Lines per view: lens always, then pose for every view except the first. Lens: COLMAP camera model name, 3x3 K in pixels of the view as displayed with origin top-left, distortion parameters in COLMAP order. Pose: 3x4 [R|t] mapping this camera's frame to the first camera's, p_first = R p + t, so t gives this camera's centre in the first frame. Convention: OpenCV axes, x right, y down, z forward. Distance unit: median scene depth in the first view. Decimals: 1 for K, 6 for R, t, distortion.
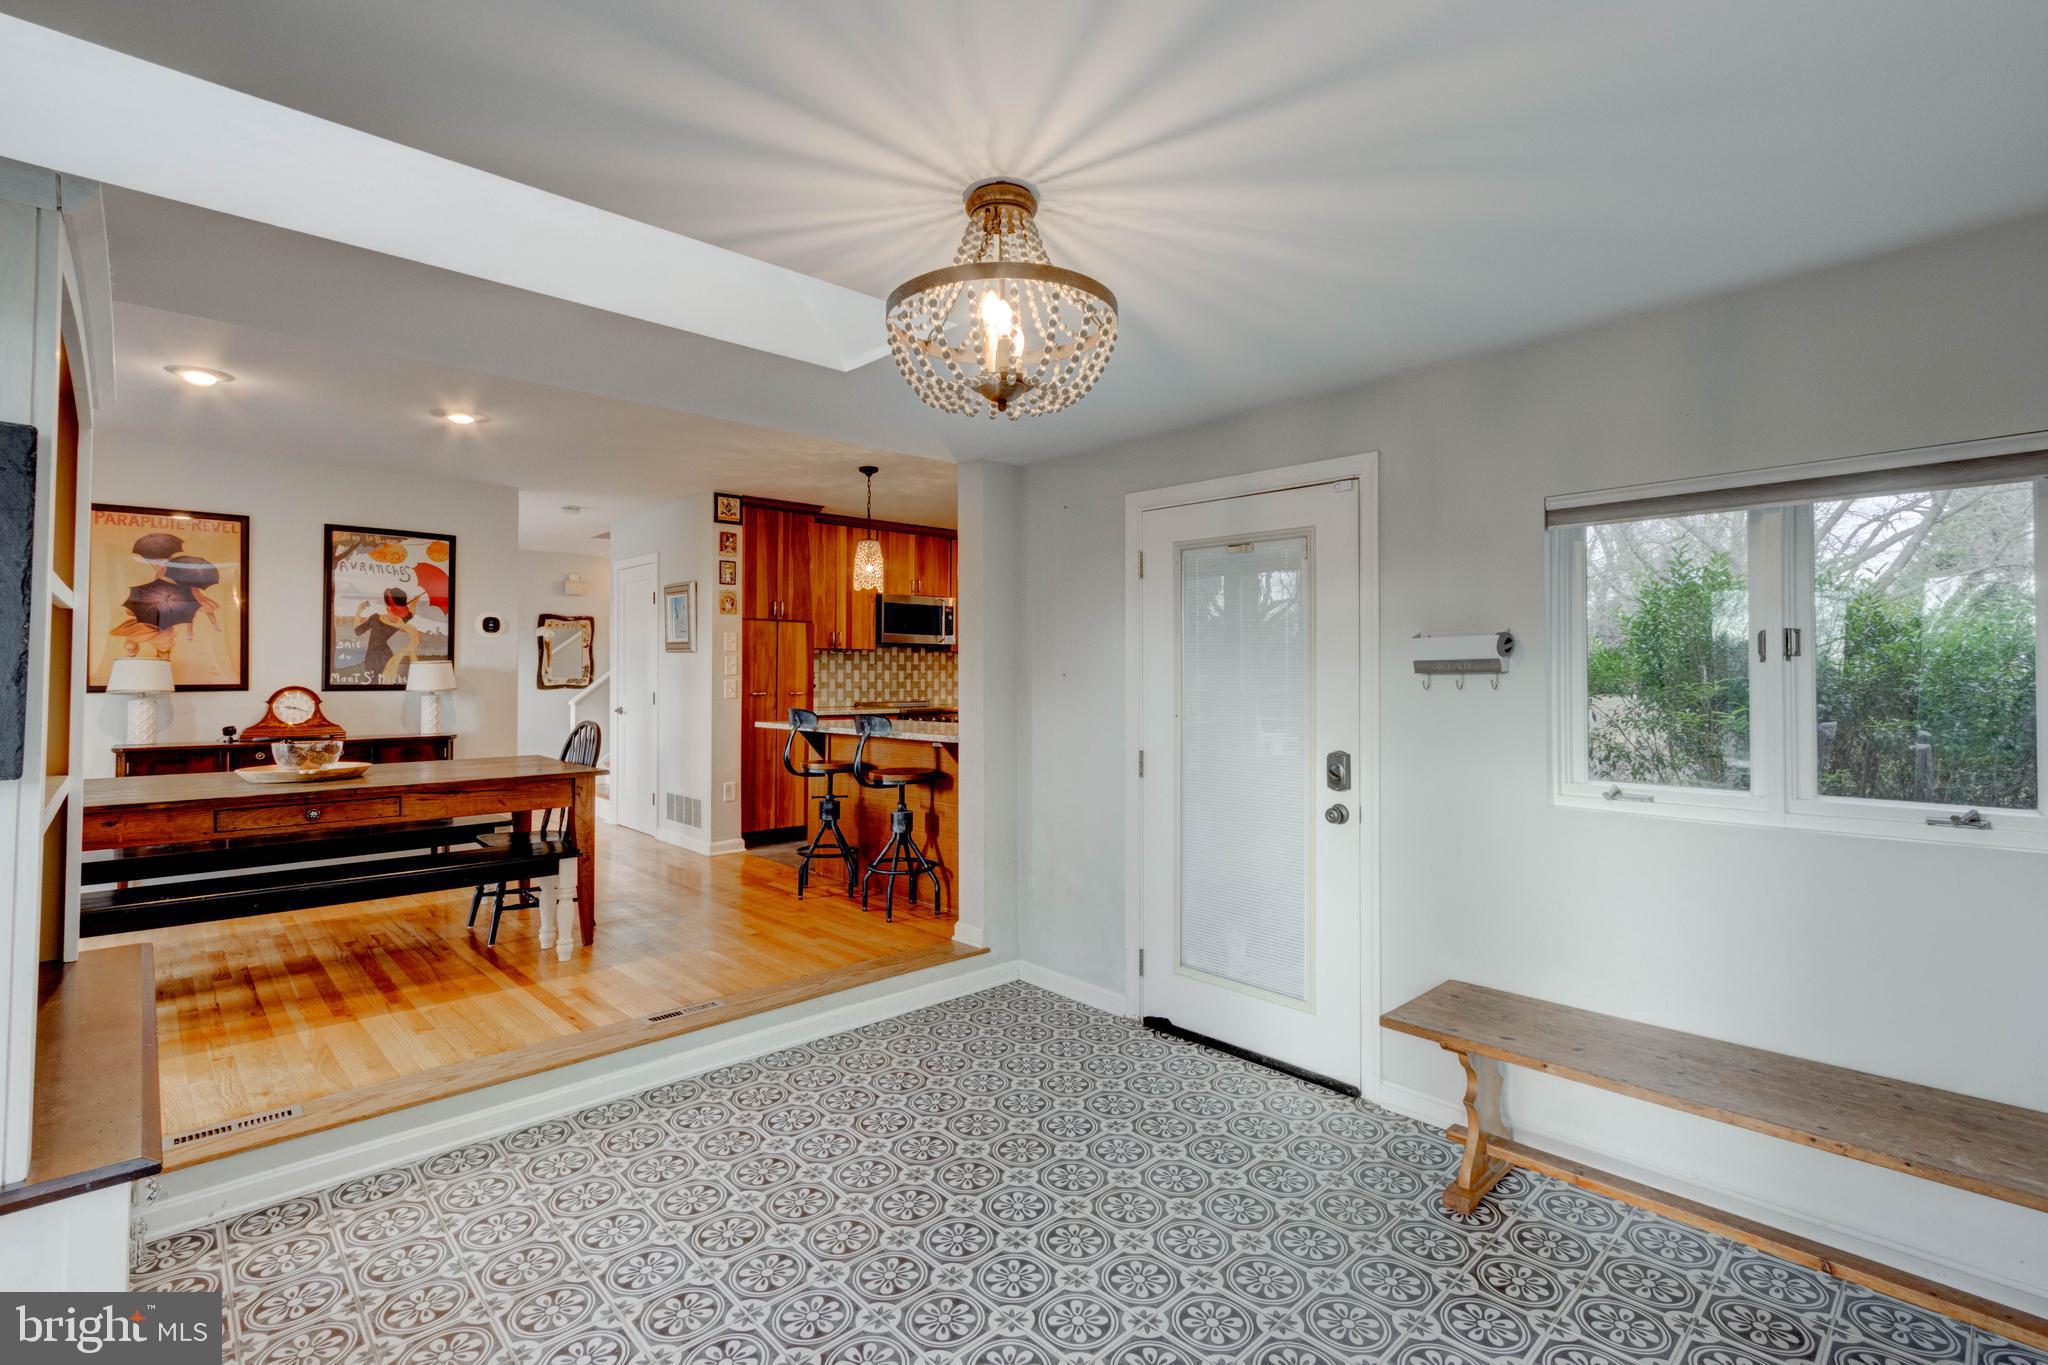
lens RADIAL K [[935.6, 0, 1020.2], [0, 935.6, 659.6], [0, 0, 1]] dist [0.002159, -0.001443]
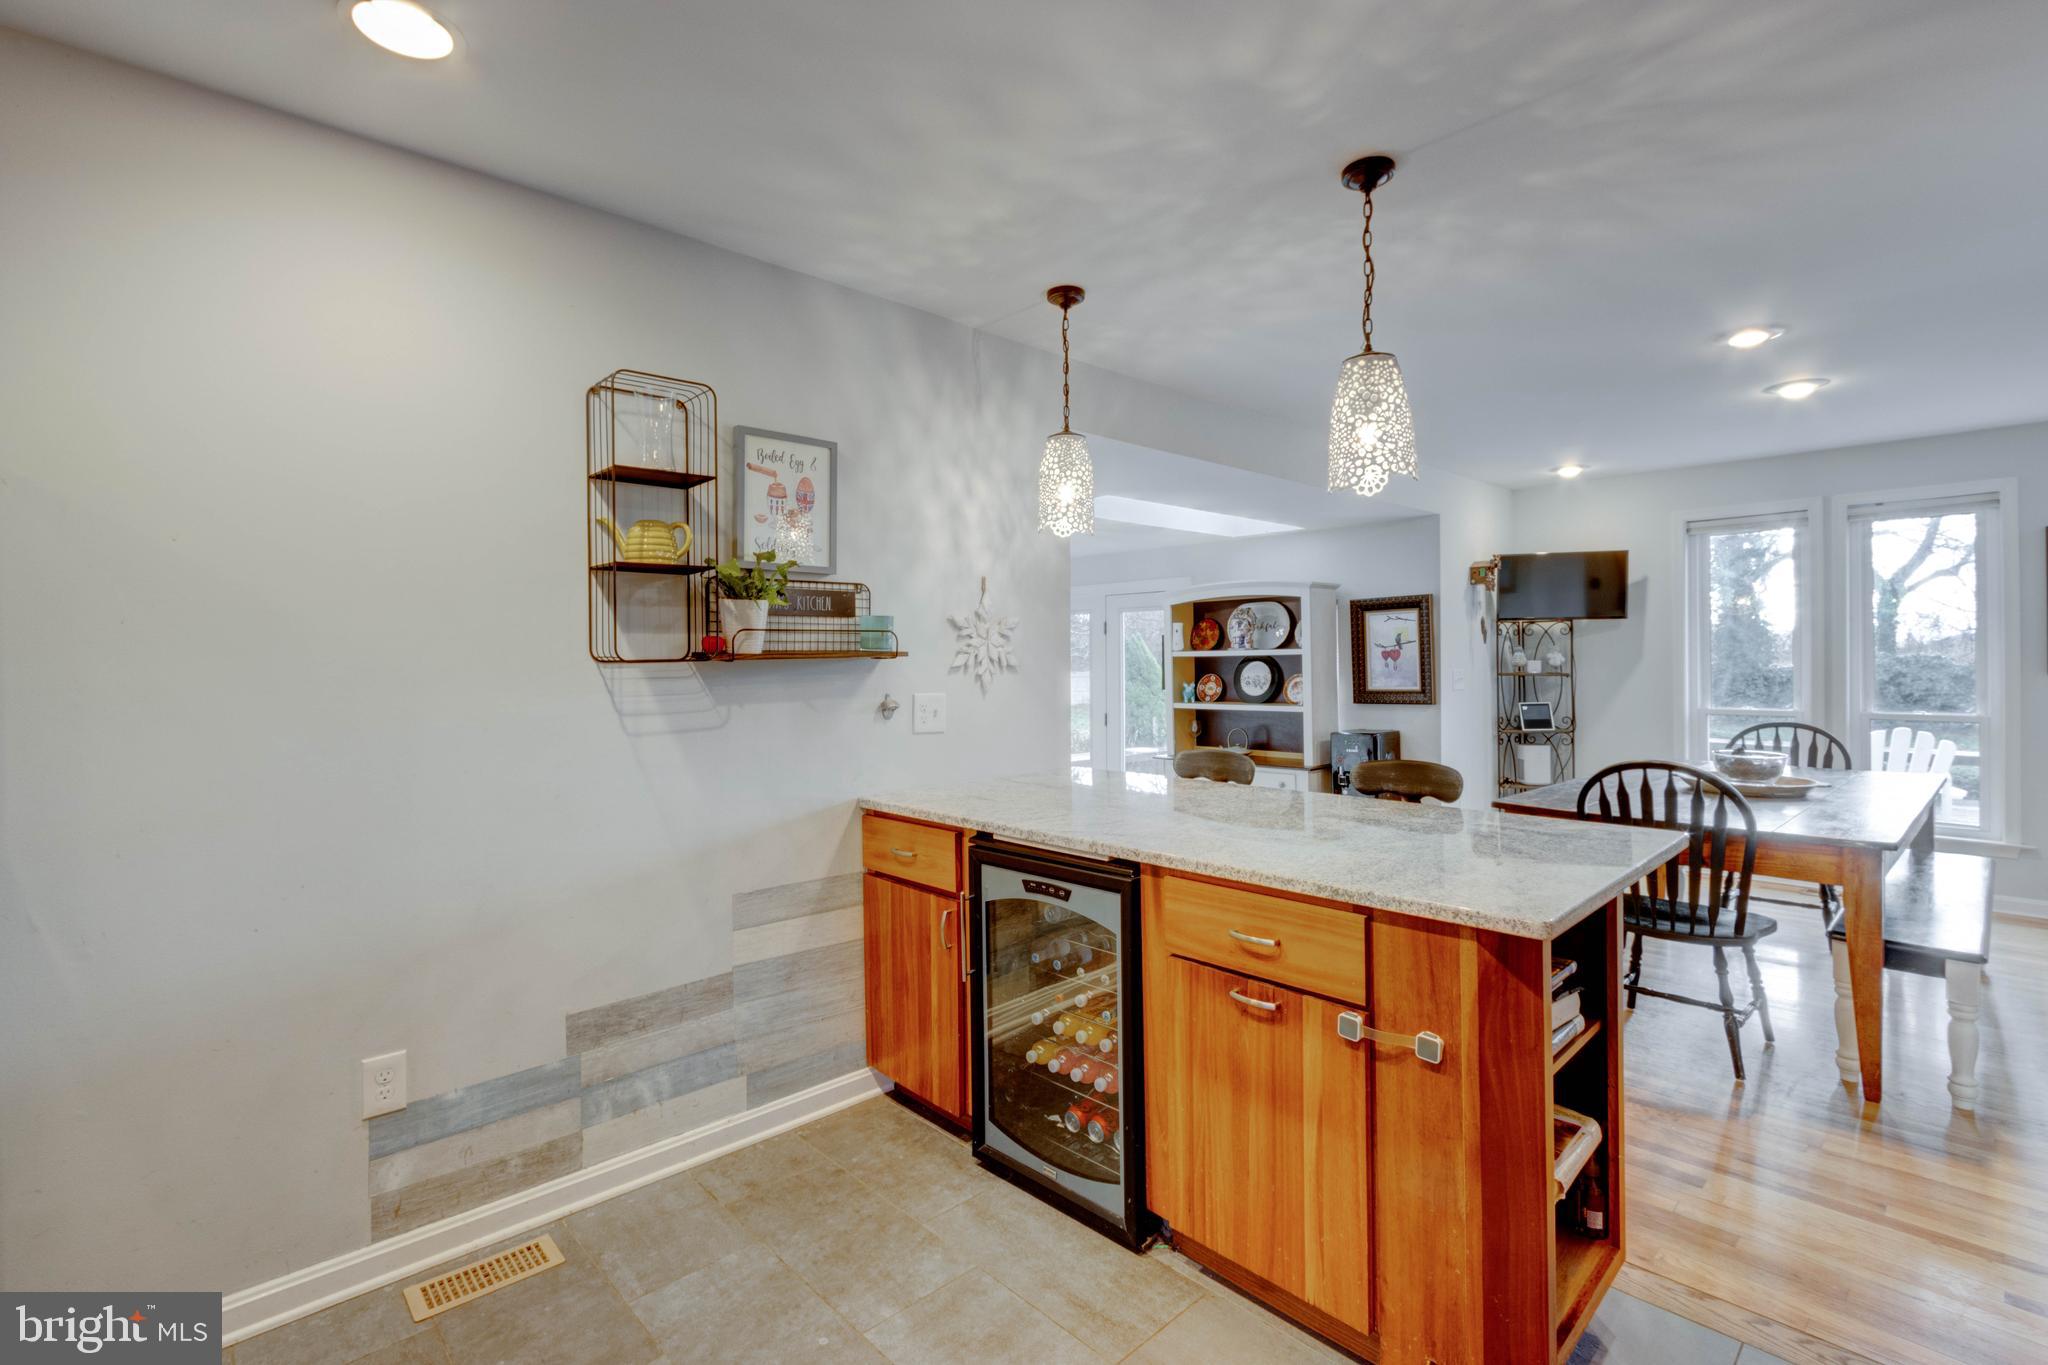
lens RADIAL K [[935.6, 0, 1029.1], [0, 935.6, 668.5], [0, 0, 1]] dist [0.002159, -0.001443]
pose [[-0.999936, 0.009781, -0.005671, -0.020090], [0.009815, 0.999933, -0.006064, 0.001187], [0.005611, -0.006119, -0.999966, 1.508326]]
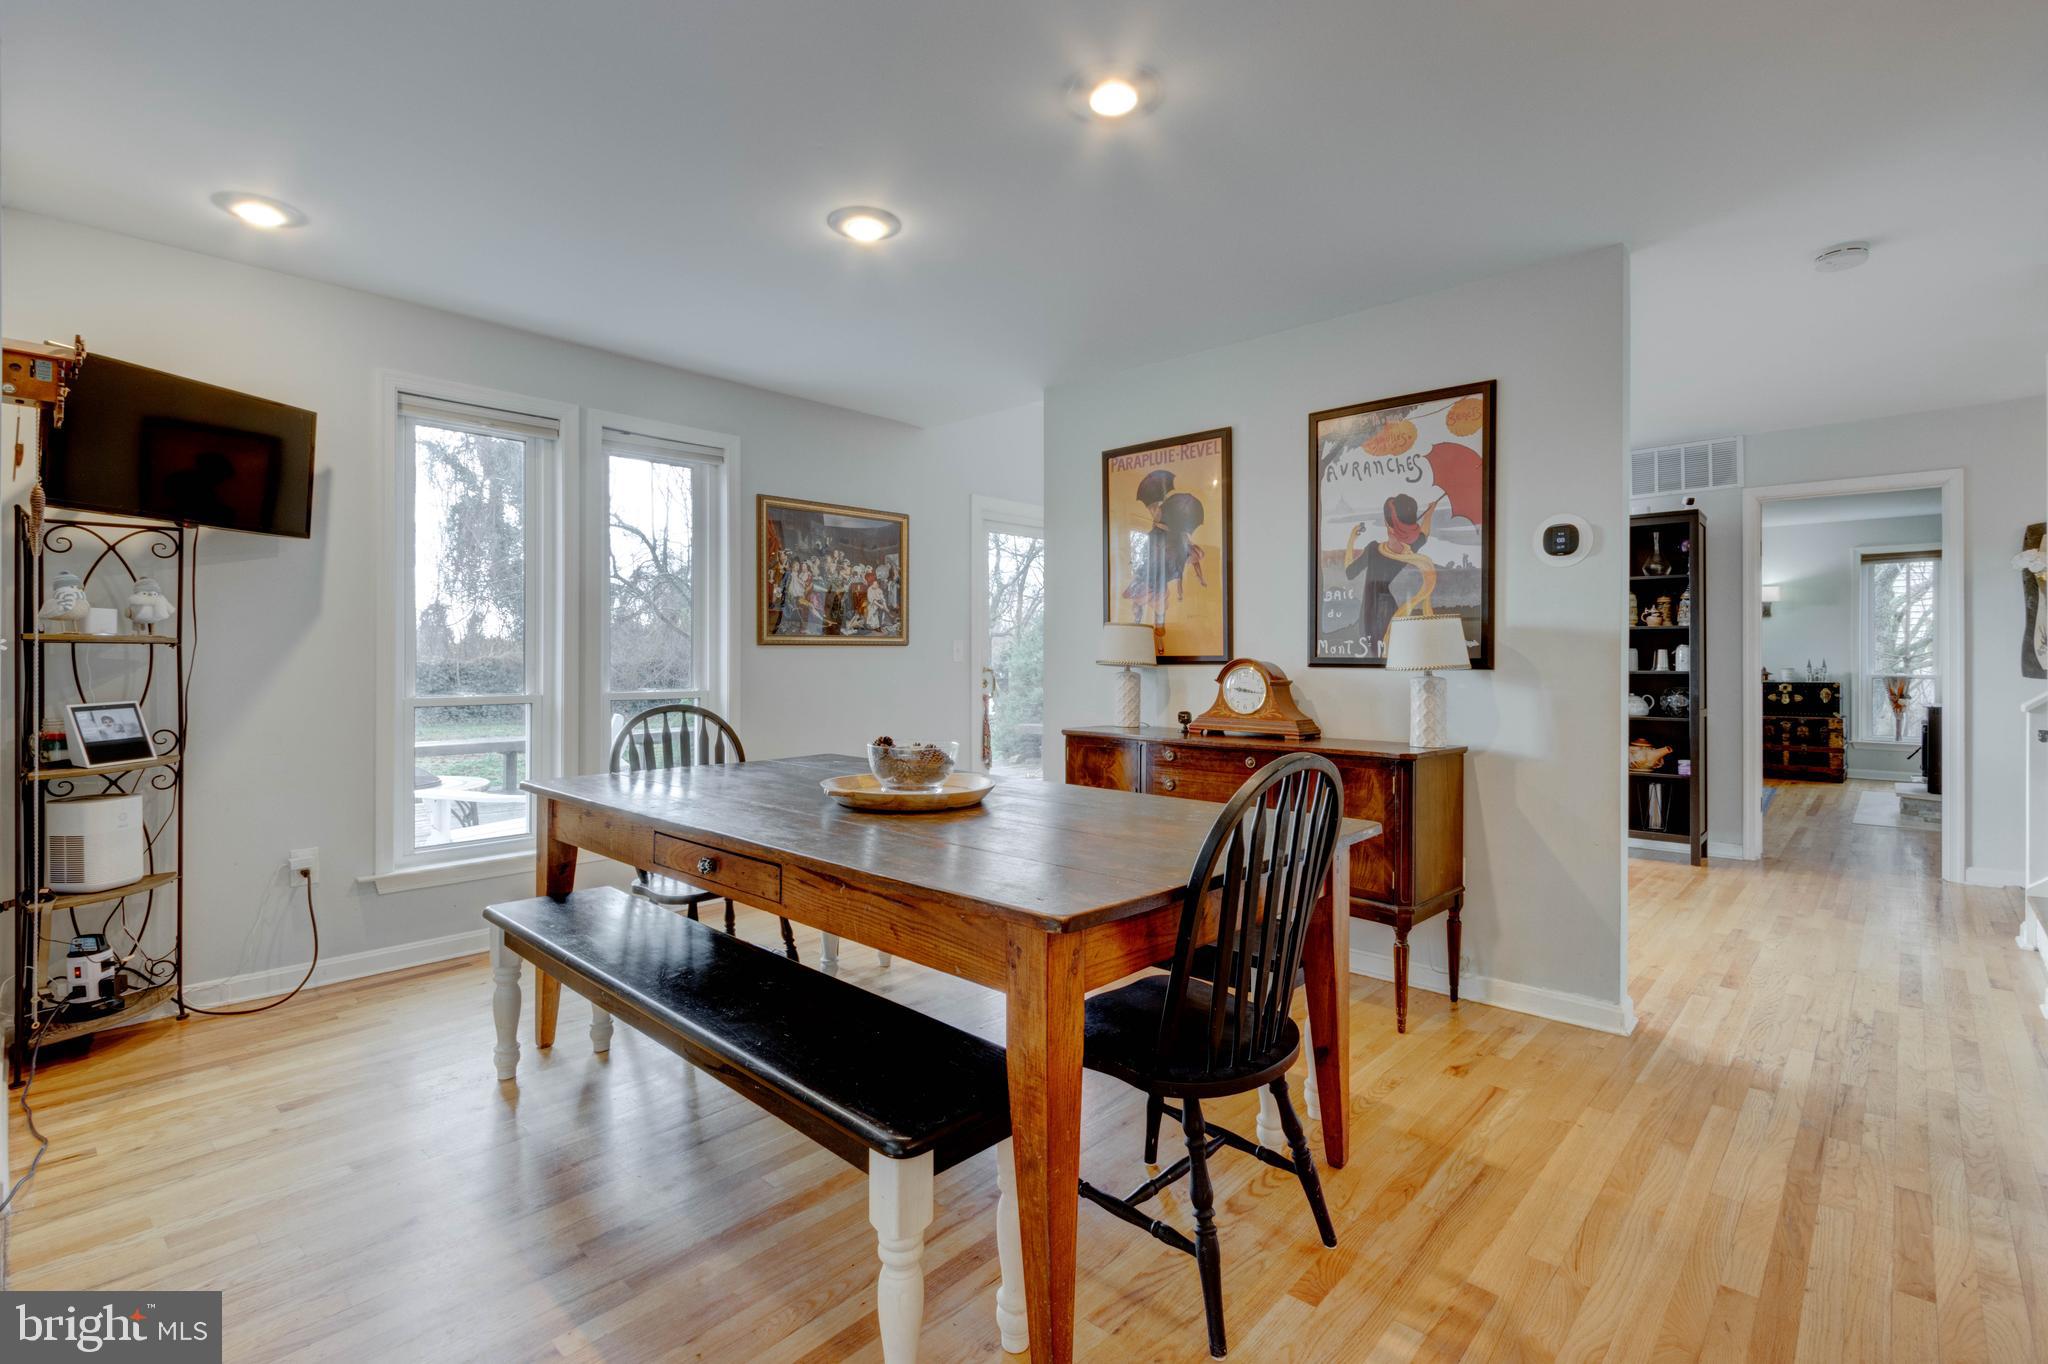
lens RADIAL K [[935.6, 0, 1016.6], [0, 935.6, 657.9], [0, 0, 1]] dist [0.002159, -0.001443]
pose [[0.069763, 0.002988, -0.997559, -0.105158], [0.012670, 0.999912, 0.003881, 0.023229], [0.997483, -0.012910, 0.069719, 0.795274]]
